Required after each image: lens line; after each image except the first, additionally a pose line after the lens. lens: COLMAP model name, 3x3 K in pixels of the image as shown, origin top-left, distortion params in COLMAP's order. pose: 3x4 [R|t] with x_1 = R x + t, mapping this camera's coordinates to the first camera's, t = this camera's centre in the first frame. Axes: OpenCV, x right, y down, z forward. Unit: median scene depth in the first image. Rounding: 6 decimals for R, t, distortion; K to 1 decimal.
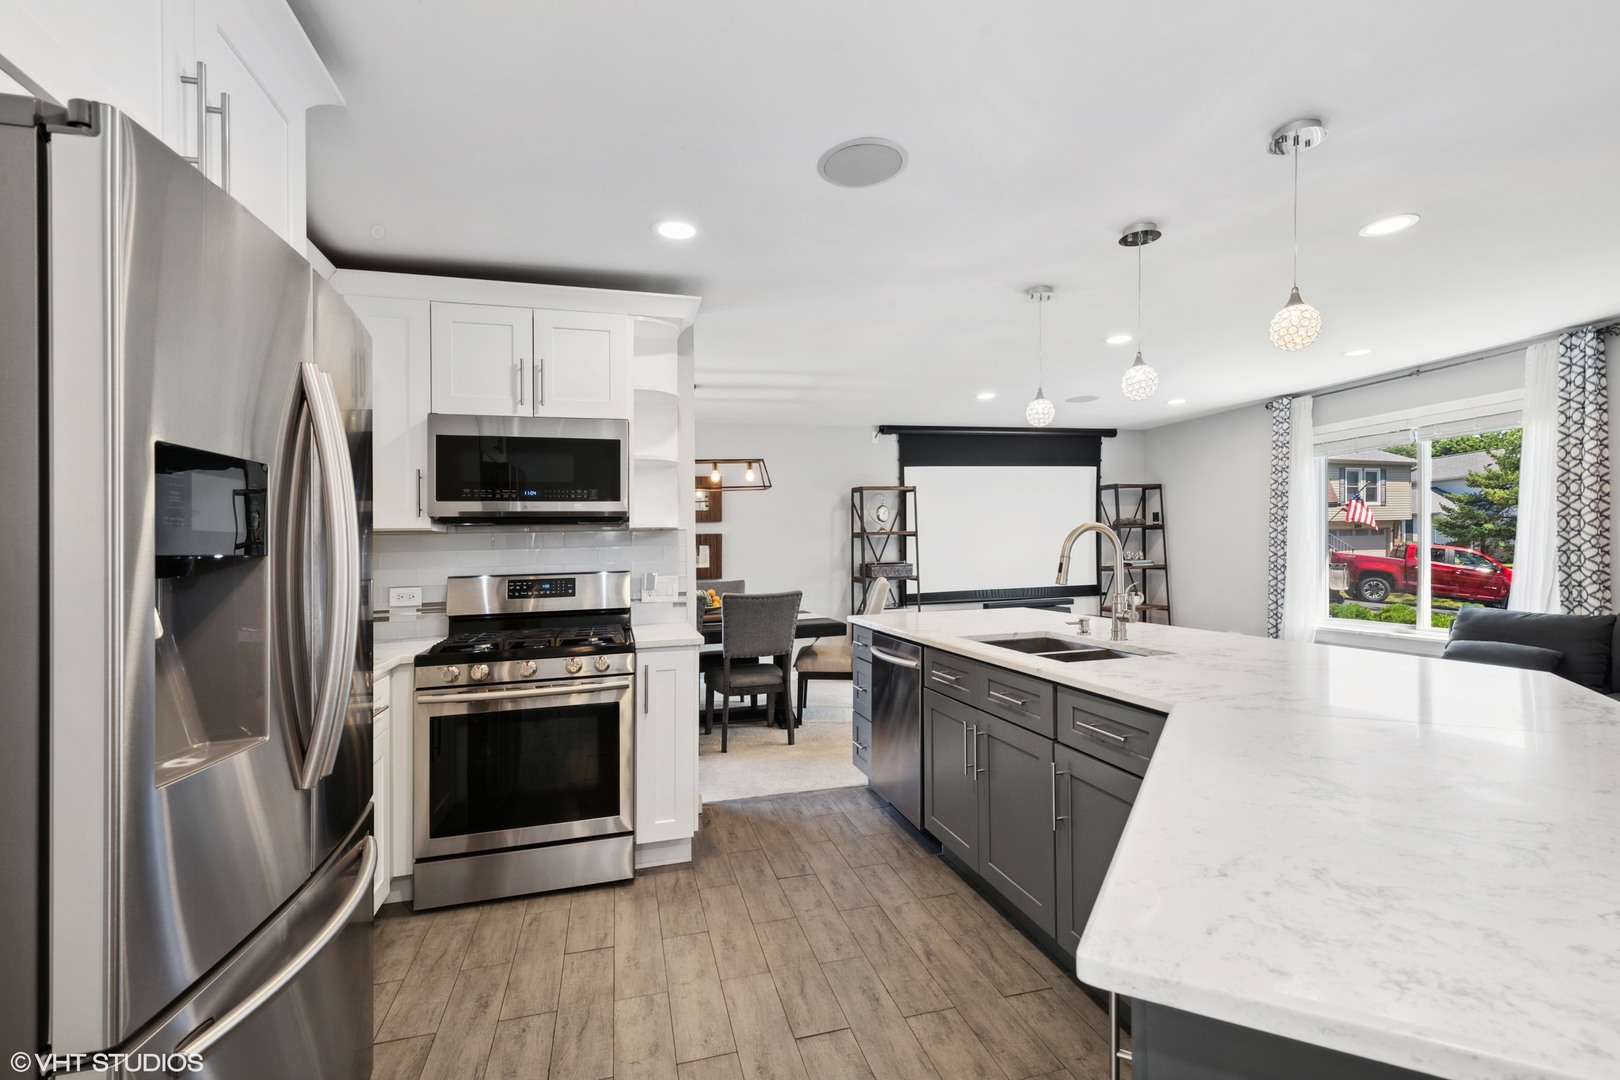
lens RADIAL K [[722.5, 0, 813.2], [0, 722.5, 556.8], [0, 0, 1]] dist [-0.000696, -0.000047]
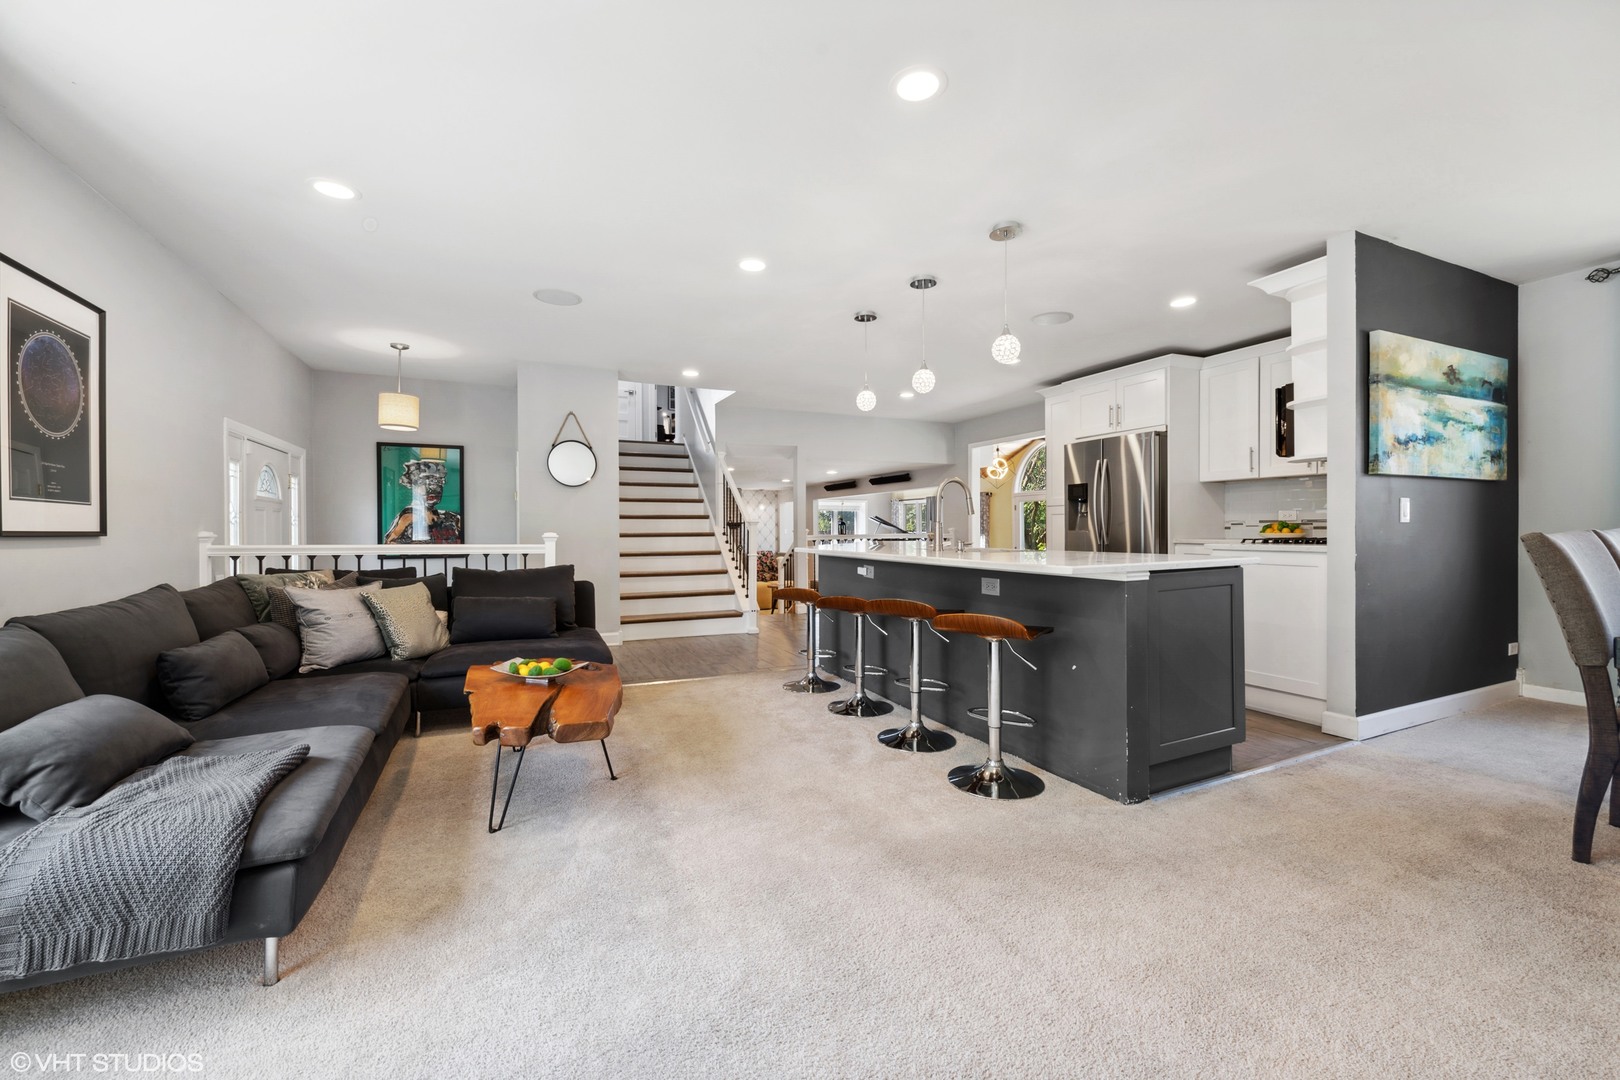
lens RADIAL K [[630.5, 0, 810.0], [0, 630.5, 540.0], [0, 0, 1]] dist [-0.000742, -0.000138]
pose [[-0.985601, 0.036360, -0.165135, 0.716038], [0.031419, 0.998980, 0.032434, 0.029761], [0.166146, 0.026779, -0.985738, 1.767097]]
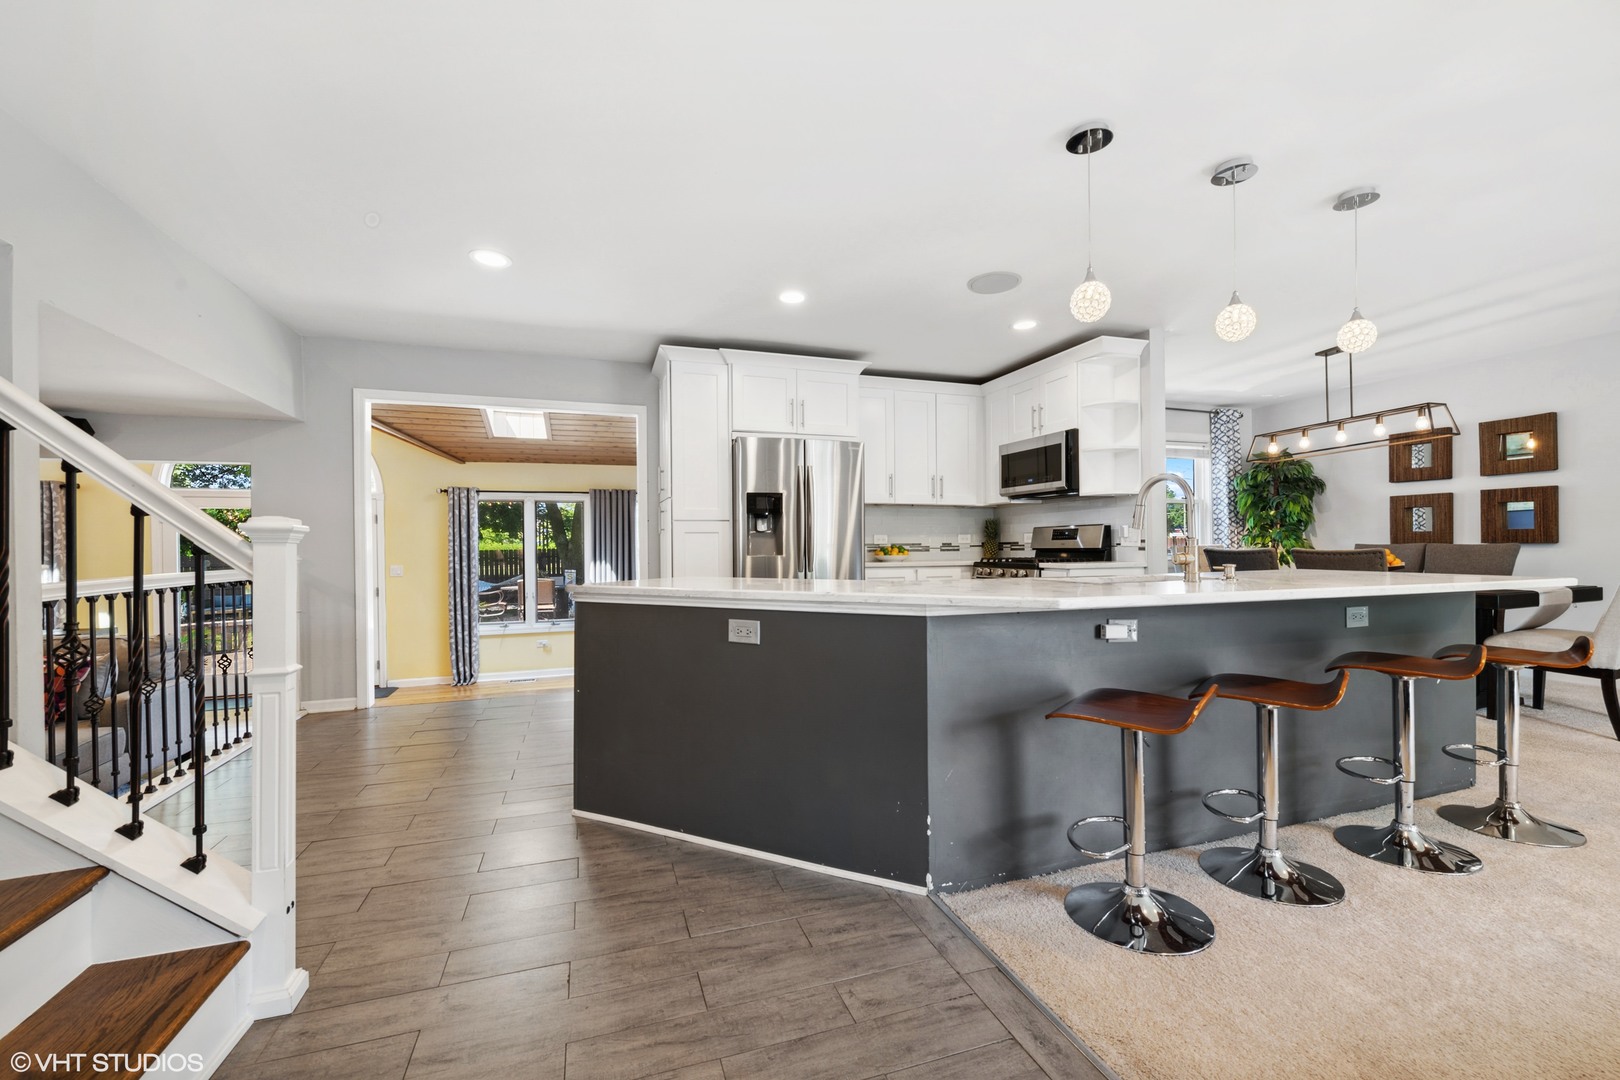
lens RADIAL K [[664.5, 0, 813.6], [0, 664.5, 547.3], [0, 0, 1]] dist [0.001660, 0.000045]
pose [[0.064460, 0.025137, -0.997604, 1.039859], [-0.000375, 0.999683, 0.025165, 0.031810], [0.997920, -0.001248, 0.064449, 0.294680]]
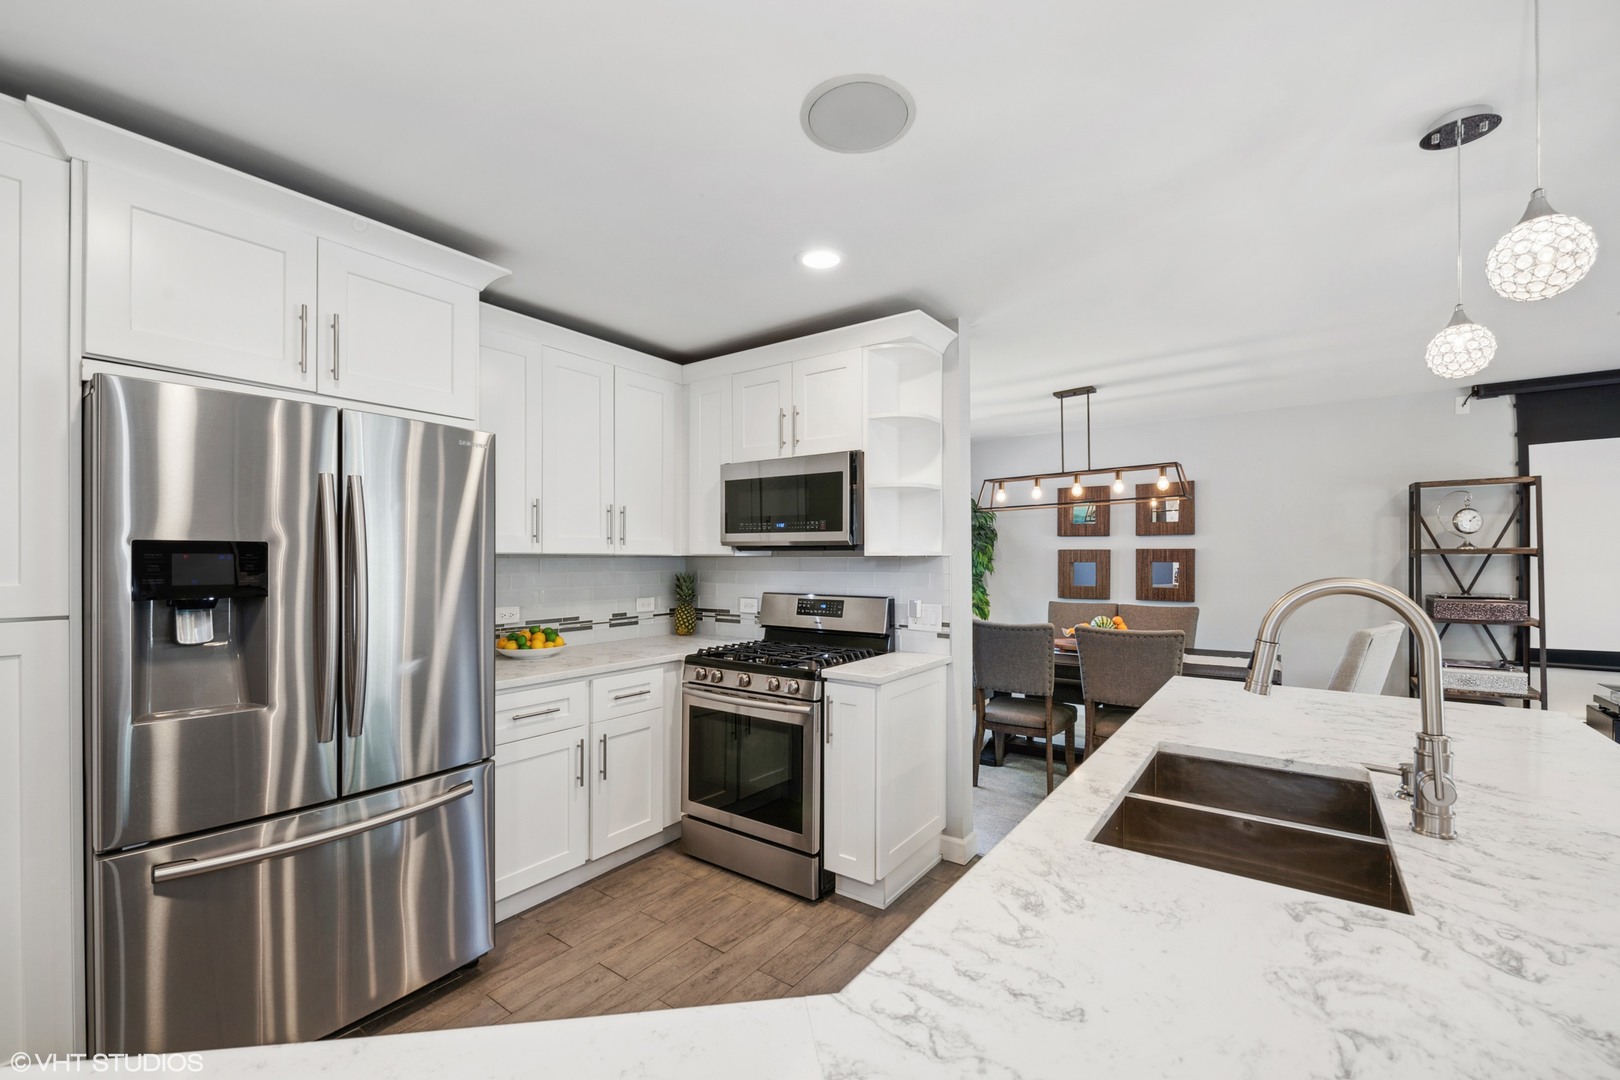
lens RADIAL K [[660.6, 0, 811.0], [0, 660.6, 557.7], [0, 0, 1]] dist [-0.002718, -0.000487]
pose [[0.625841, 0.024698, -0.779559, 0.377172], [-0.021660, 0.999663, 0.014282, -0.044339], [0.779650, 0.007946, 0.626165, 0.325622]]
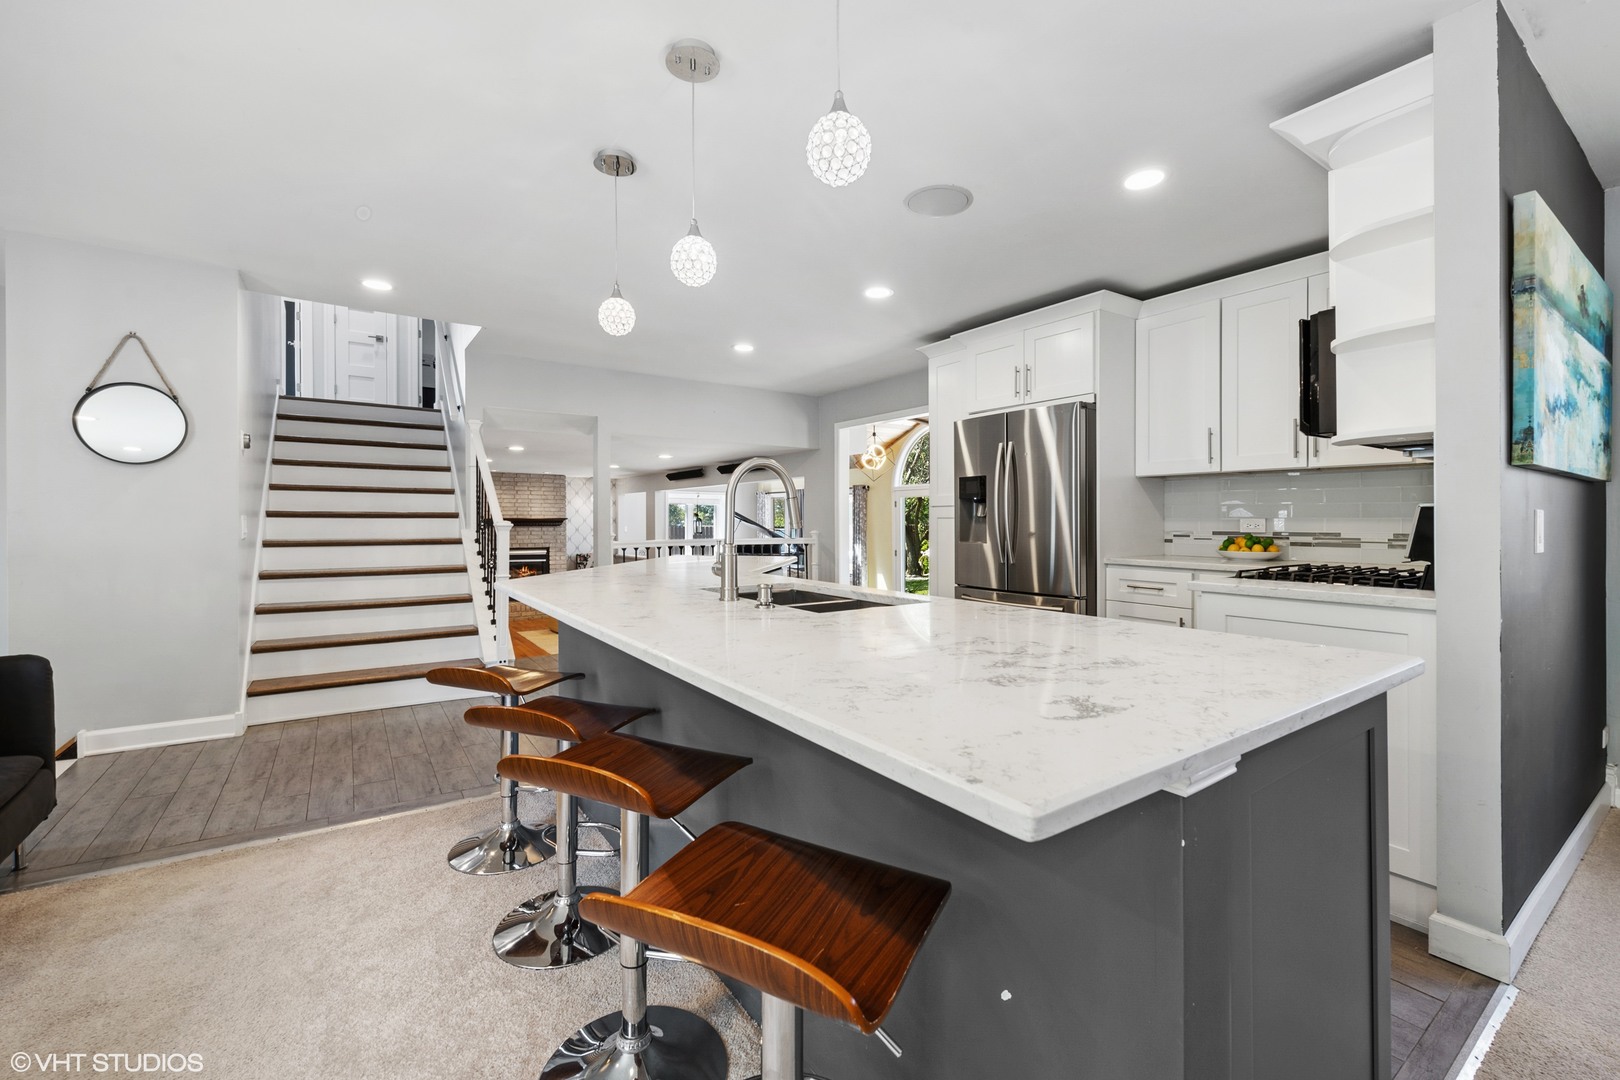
lens RADIAL K [[668.8, 0, 801.6], [0, 668.8, 513.0], [0, 0, 1]] dist [0.000818, -0.000087]
pose [[-0.943910, 0.021835, -0.329480, 0.459455], [0.020933, 0.999761, 0.006286, 0.012357], [0.329539, -0.000963, -0.944142, 1.324996]]
